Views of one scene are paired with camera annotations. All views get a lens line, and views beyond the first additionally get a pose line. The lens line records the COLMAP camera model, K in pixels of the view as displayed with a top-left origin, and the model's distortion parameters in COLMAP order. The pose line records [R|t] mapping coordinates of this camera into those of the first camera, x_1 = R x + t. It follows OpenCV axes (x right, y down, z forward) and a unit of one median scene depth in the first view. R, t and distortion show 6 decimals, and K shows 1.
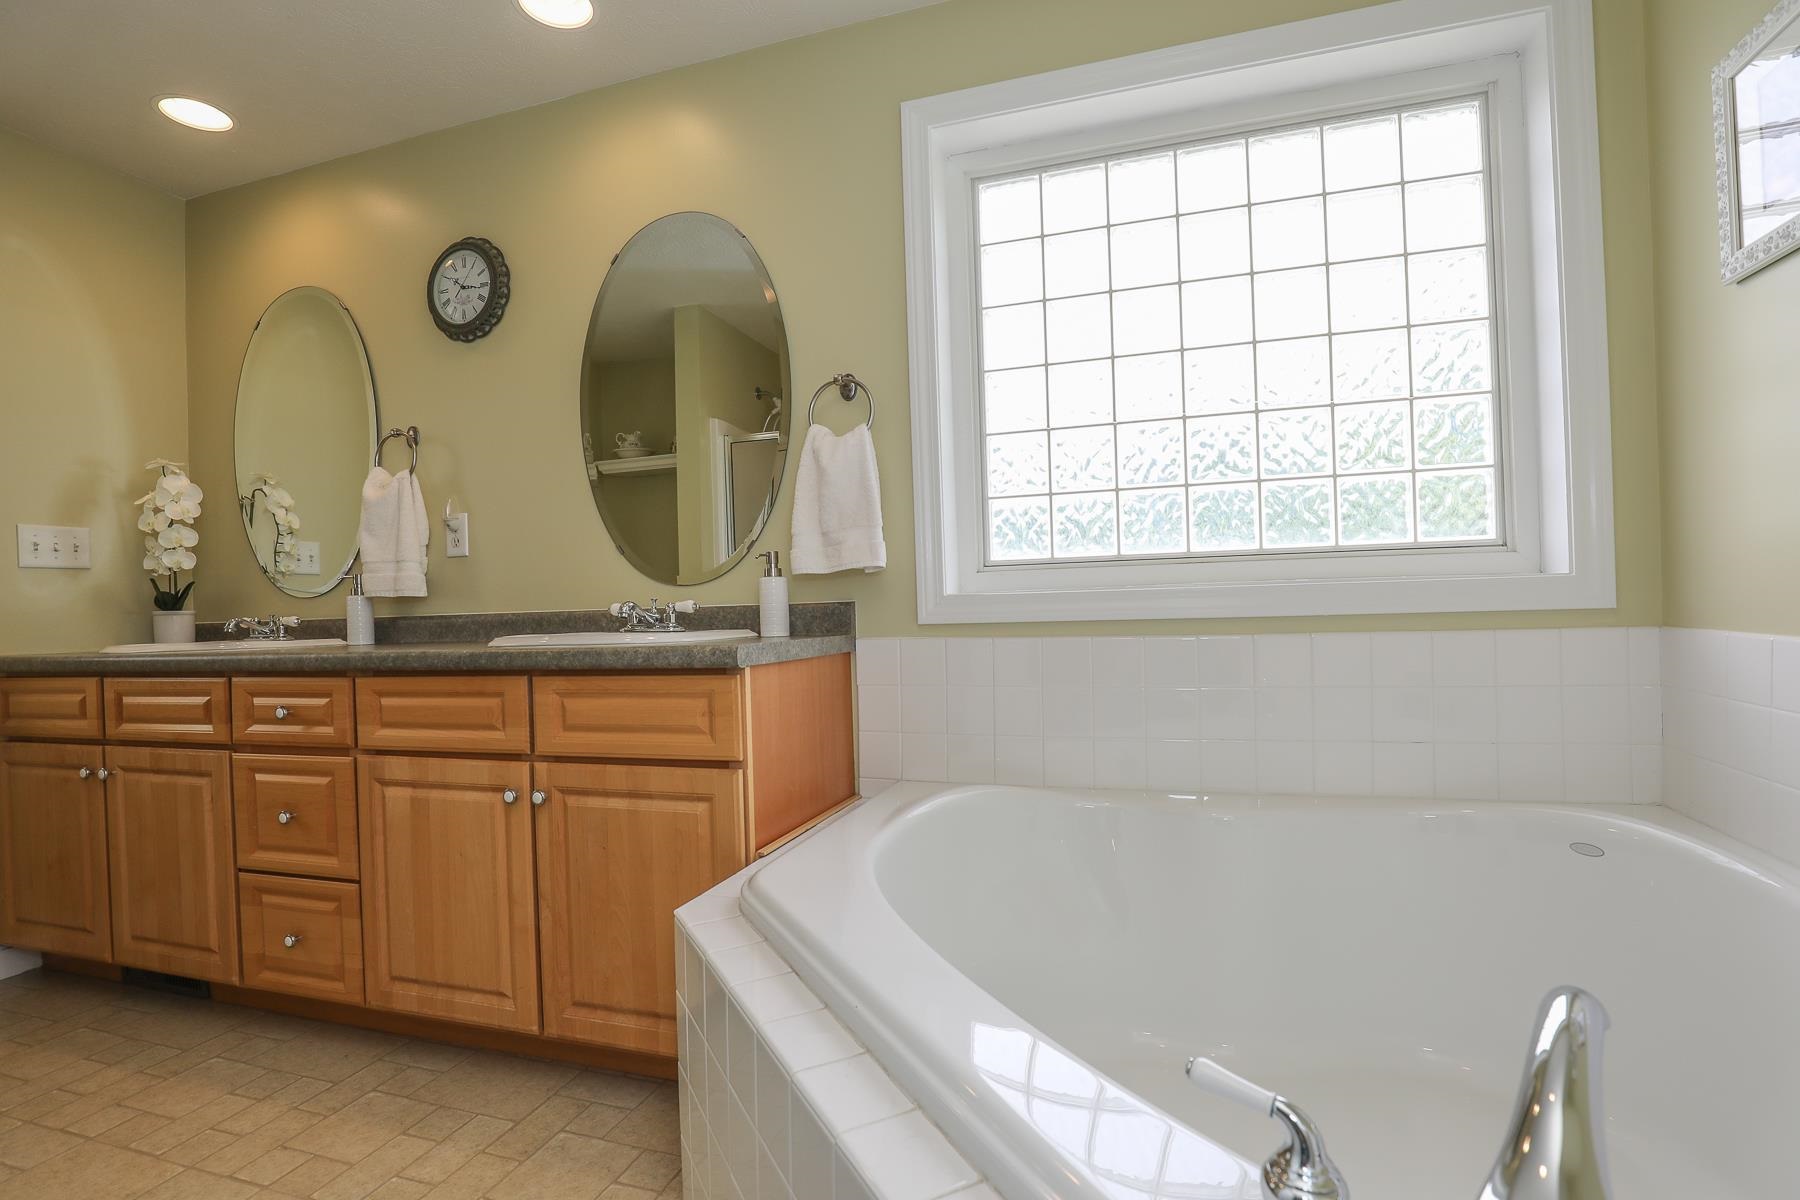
lens RADIAL K [[847.7, 0, 899.8], [0, 847.7, 602.7], [0, 0, 1]] dist [-0.035686, 0.005090]
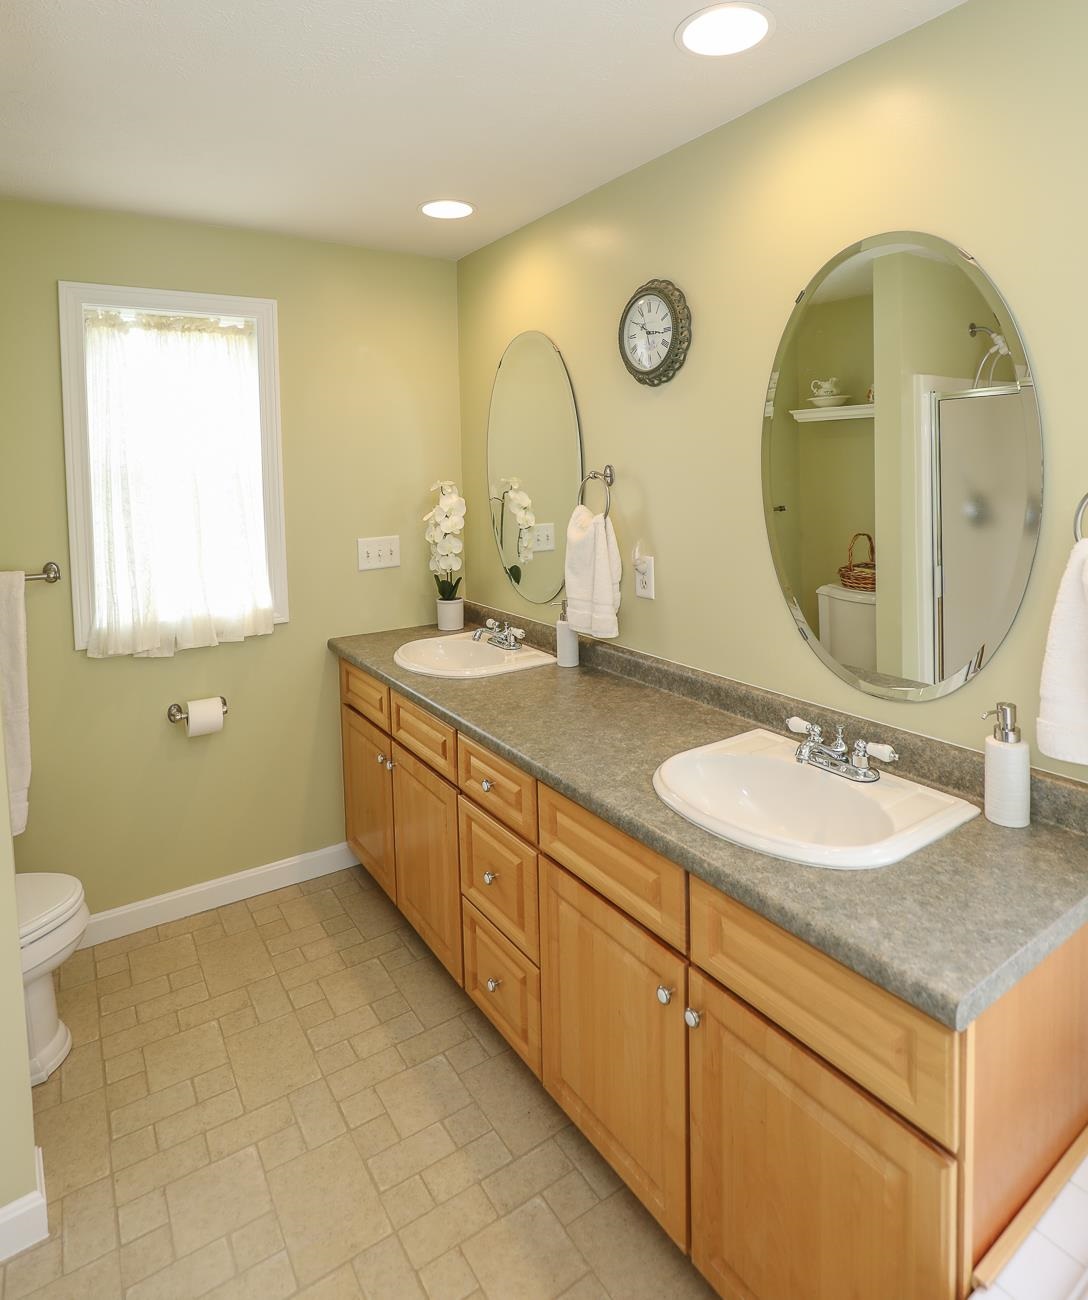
lens RADIAL K [[746.1, 0, 543.7], [0, 746.1, 489.0], [0, 0, 1]] dist [-0.031849, 0.005210]
pose [[0.780620, 0.029945, -0.624288, -0.061454], [0.000455, 0.998824, 0.048480, -0.234083], [0.625006, -0.038129, 0.779689, 0.224024]]
